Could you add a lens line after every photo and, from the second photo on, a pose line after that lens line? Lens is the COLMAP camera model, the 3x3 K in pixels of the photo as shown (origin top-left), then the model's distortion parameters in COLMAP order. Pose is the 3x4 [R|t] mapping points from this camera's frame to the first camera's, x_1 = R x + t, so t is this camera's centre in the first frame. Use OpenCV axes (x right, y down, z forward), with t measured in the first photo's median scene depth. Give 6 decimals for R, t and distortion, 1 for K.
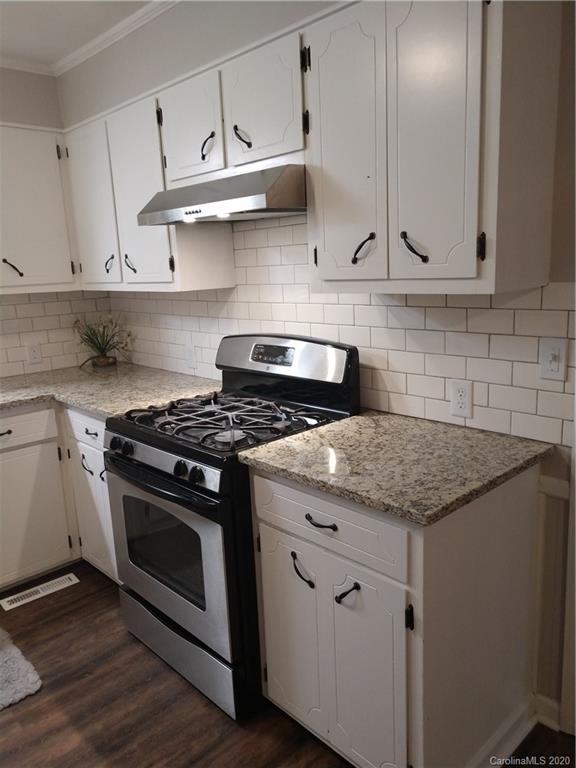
lens RADIAL K [[589.8, 0, 282.9], [0, 589.8, 383.3], [0, 0, 1]] dist [0.006481, 0.035569]
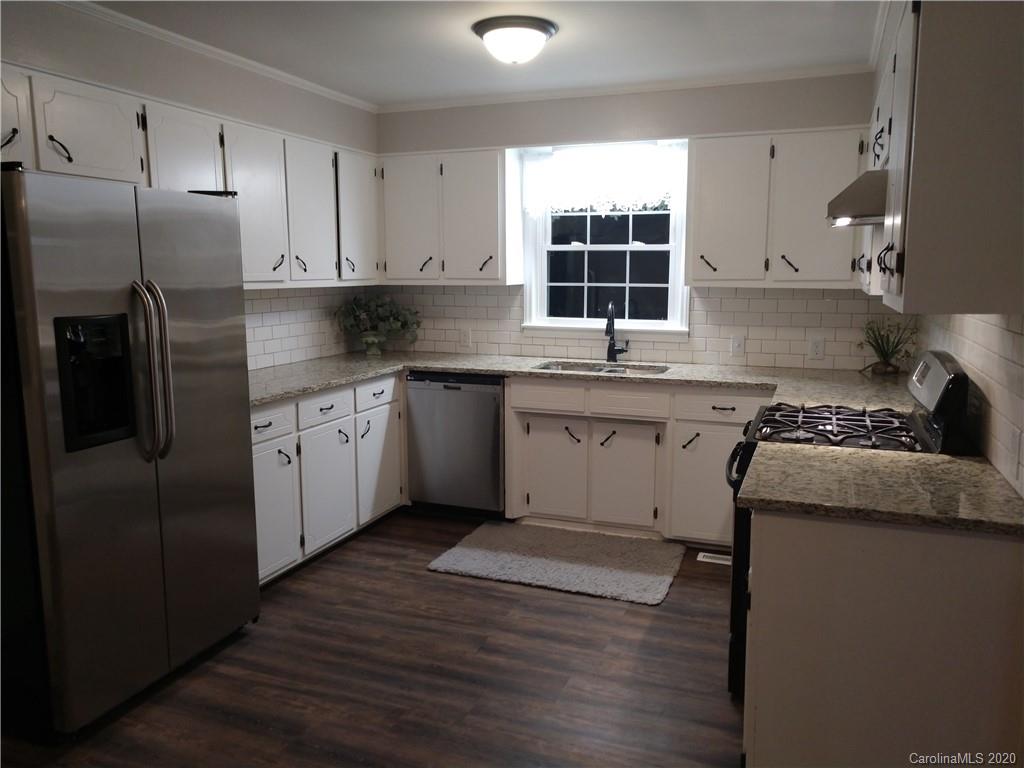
lens RADIAL K [[786.5, 0, 512.0], [0, 786.5, 384.0], [0, 0, 1]] dist [0.006481, 0.035569]
pose [[0.430415, 0.173422, -0.885814, 0.806346], [-0.198153, 0.975584, 0.094715, -0.026649], [0.880612, 0.134760, 0.454271, -0.059718]]
